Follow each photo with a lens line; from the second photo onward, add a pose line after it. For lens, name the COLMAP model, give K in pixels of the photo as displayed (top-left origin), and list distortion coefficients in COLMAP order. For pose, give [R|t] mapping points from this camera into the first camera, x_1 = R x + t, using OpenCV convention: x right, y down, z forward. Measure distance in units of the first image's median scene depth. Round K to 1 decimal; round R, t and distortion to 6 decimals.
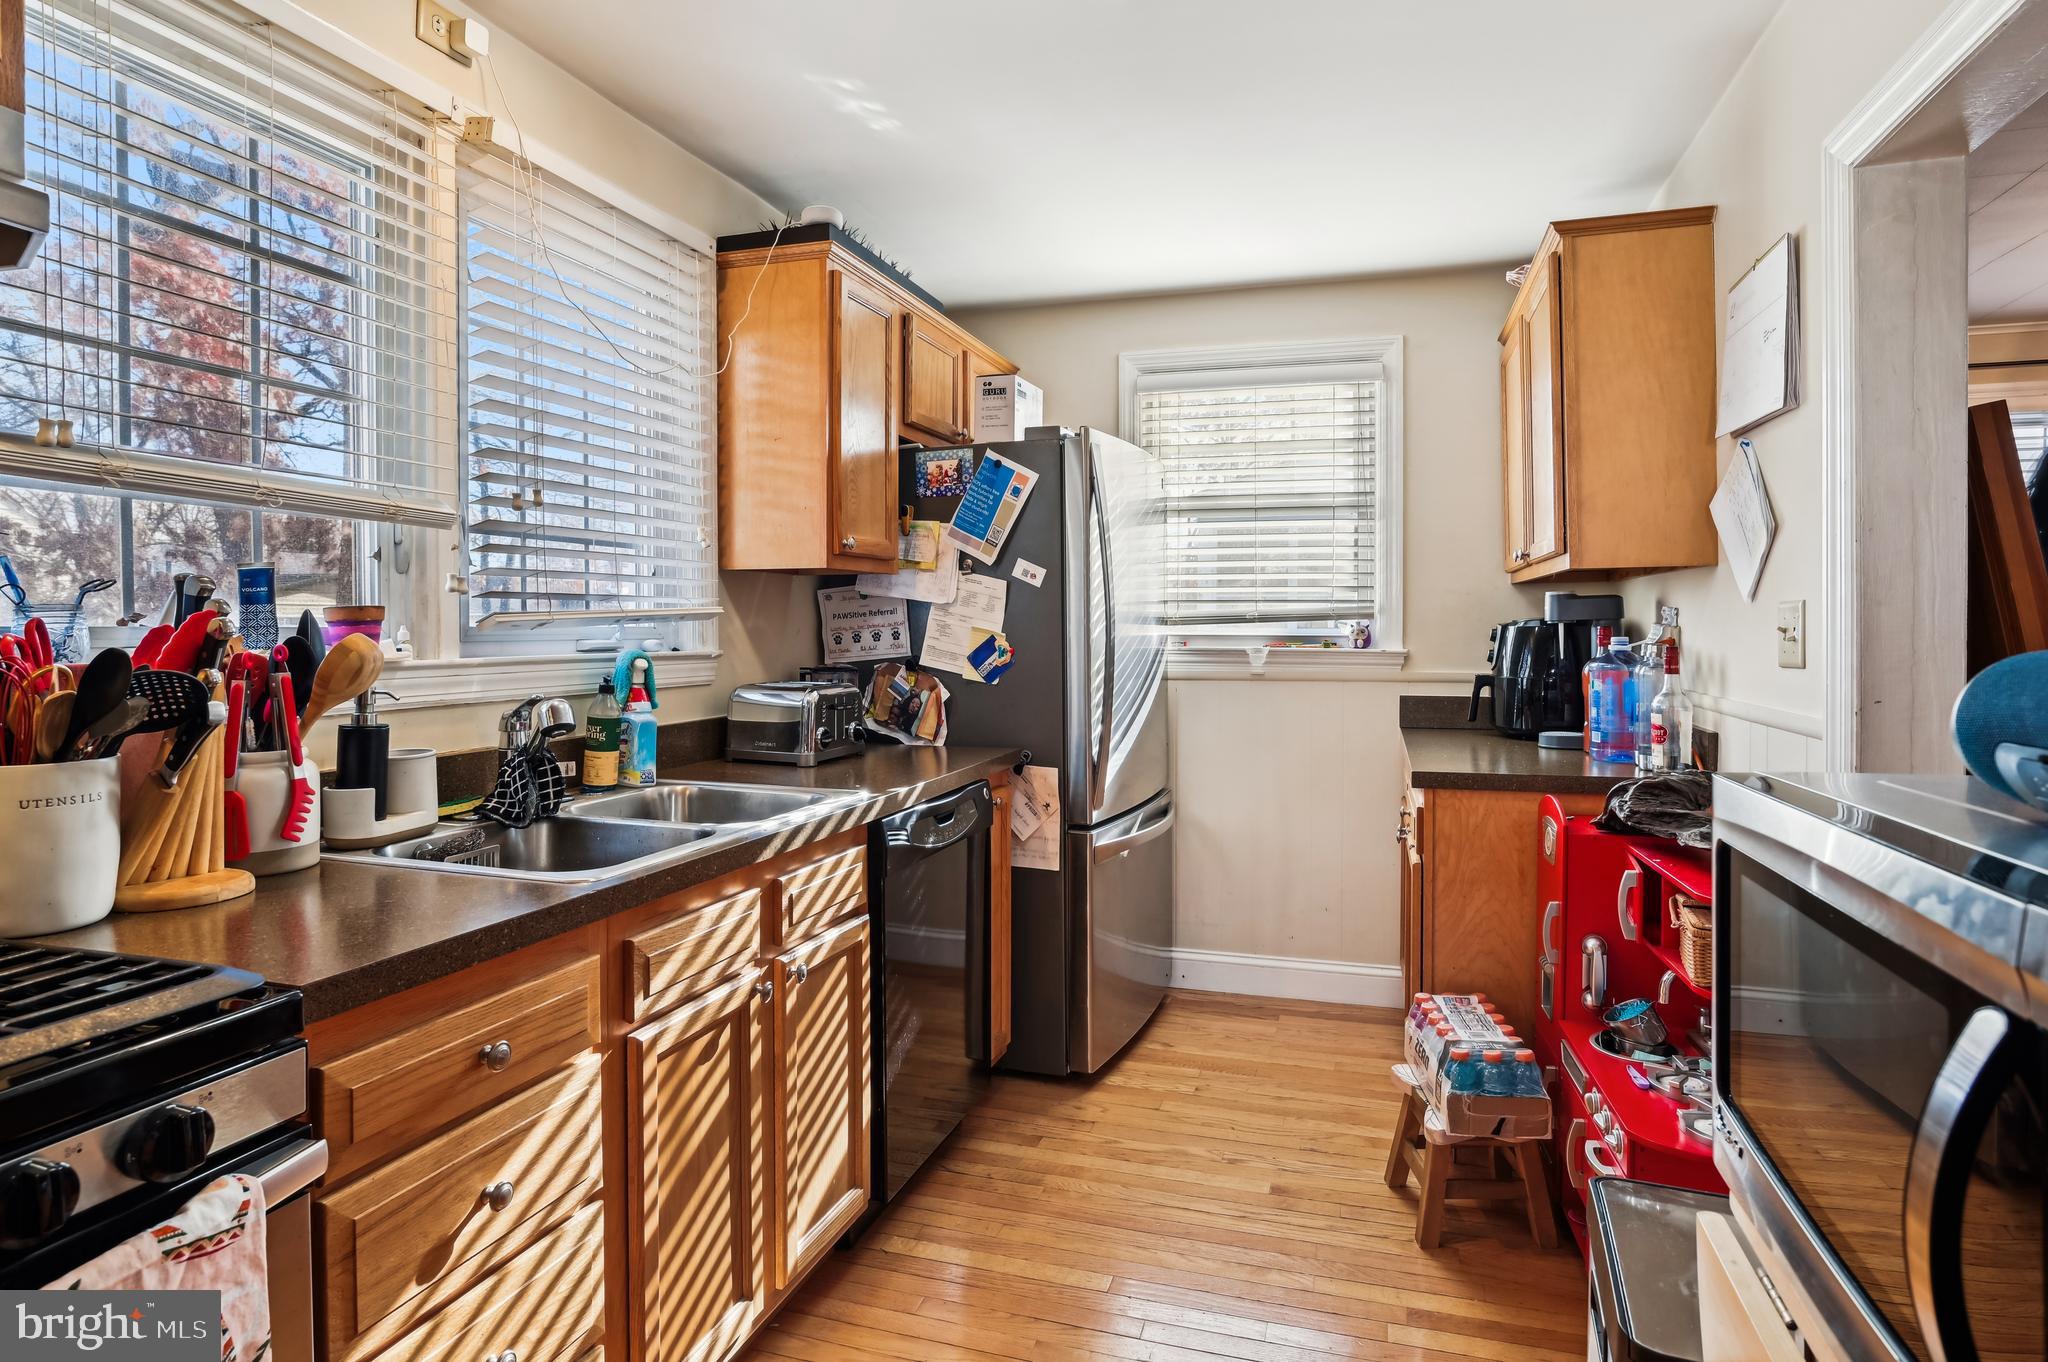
lens RADIAL K [[1076.9, 0, 1078.2], [0, 1076.9, 629.4], [0, 0, 1]] dist [-0.039473, 0.014736]
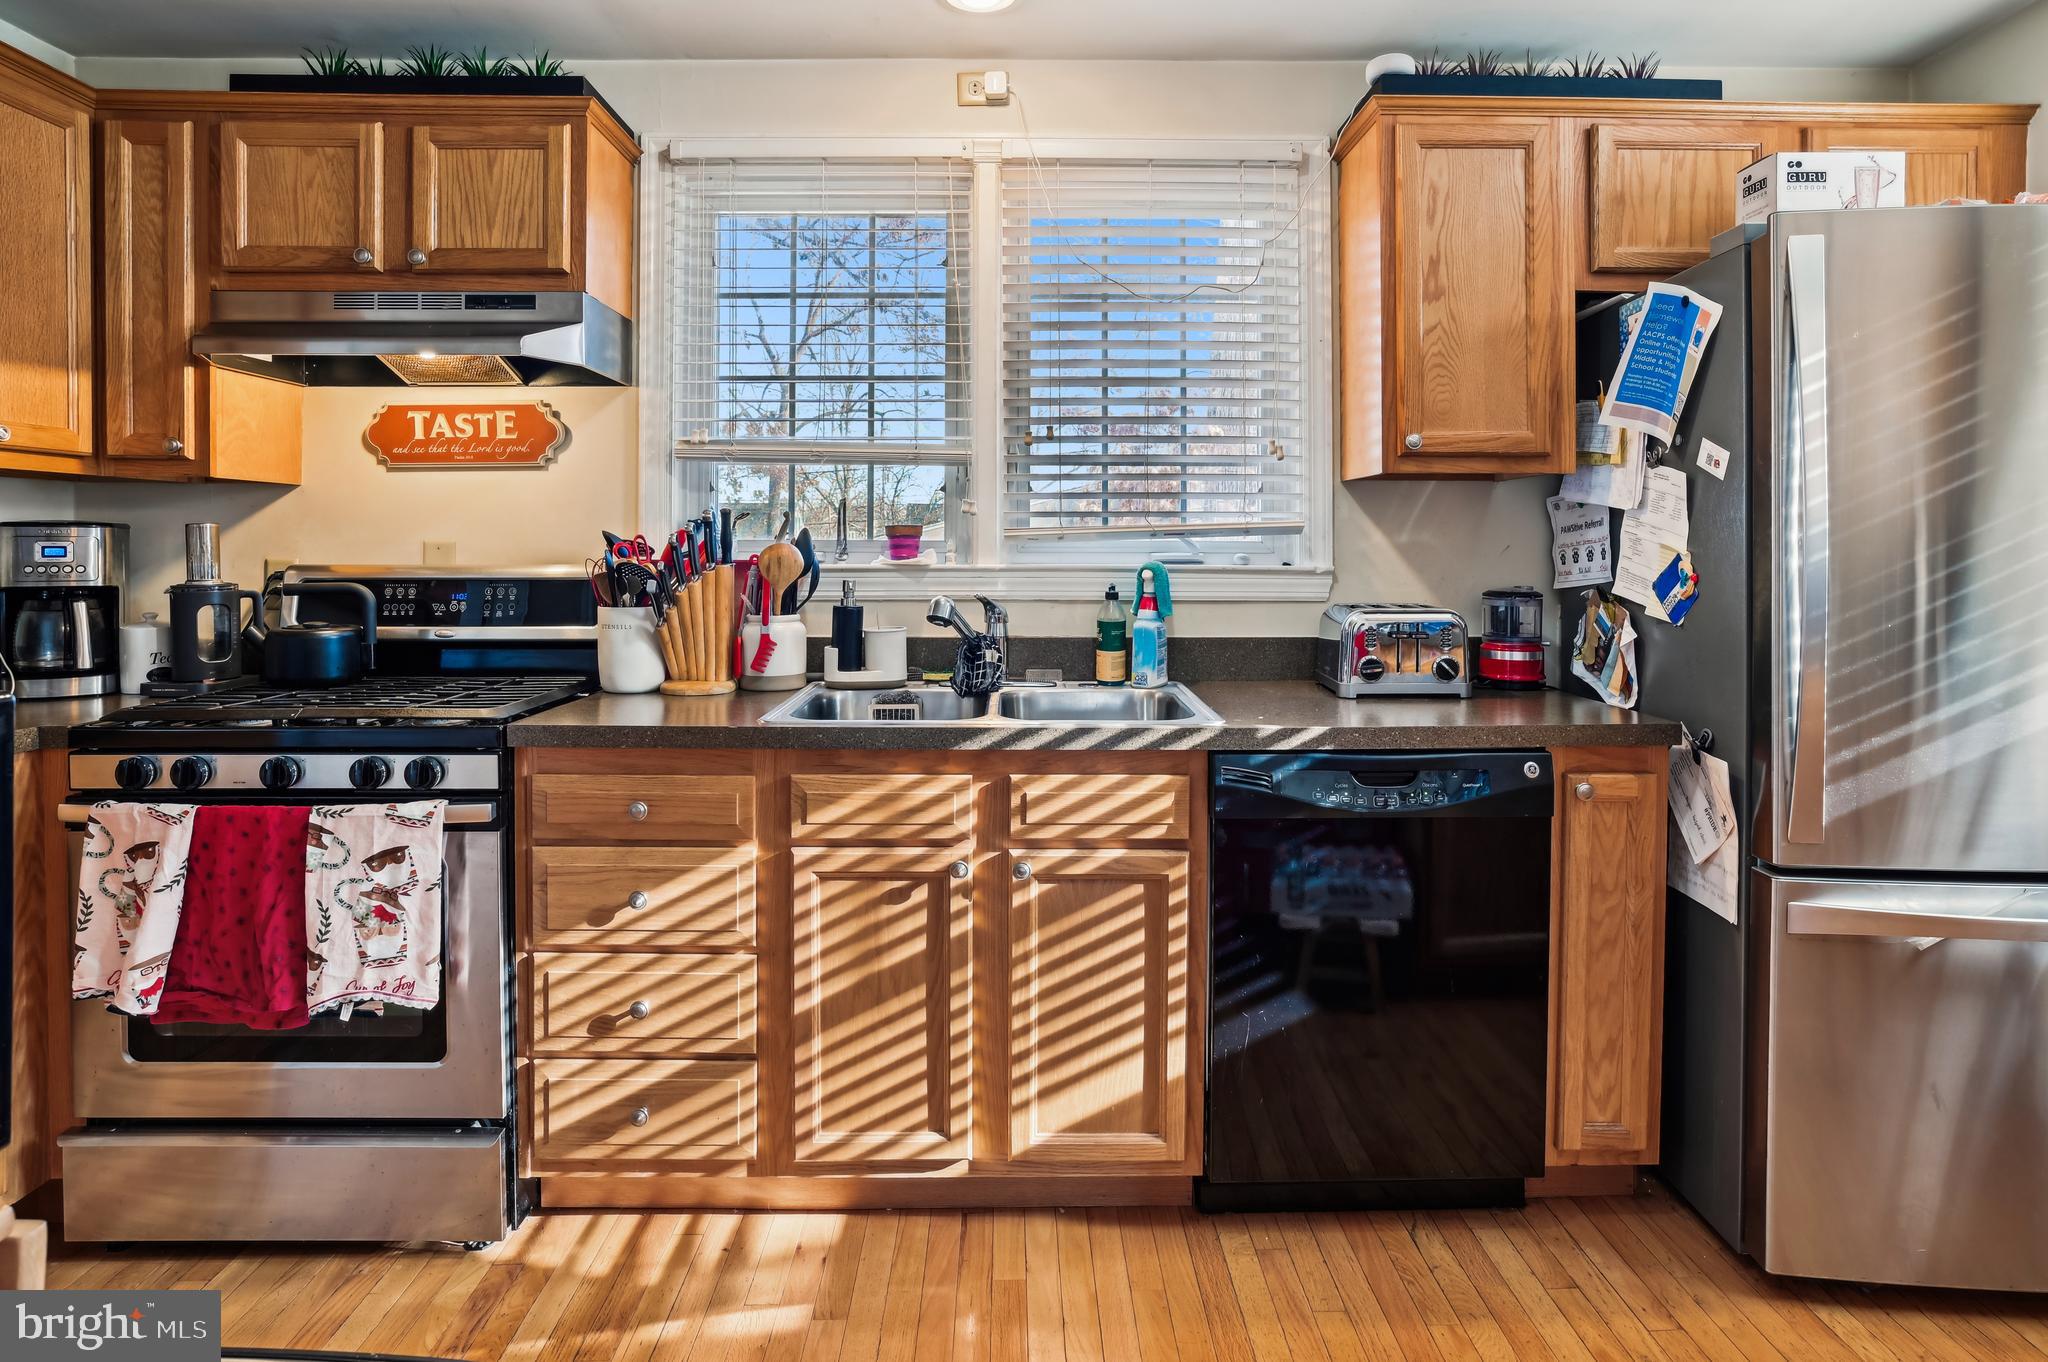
lens RADIAL K [[1076.9, 0, 1026.6], [0, 1076.9, 550.3], [0, 0, 1]] dist [-0.039473, 0.014736]
pose [[0.316177, 0.006004, -0.948681, 0.462676], [-0.004984, 0.999977, 0.004668, 0.002099], [0.948687, 0.003252, 0.316199, 0.425470]]
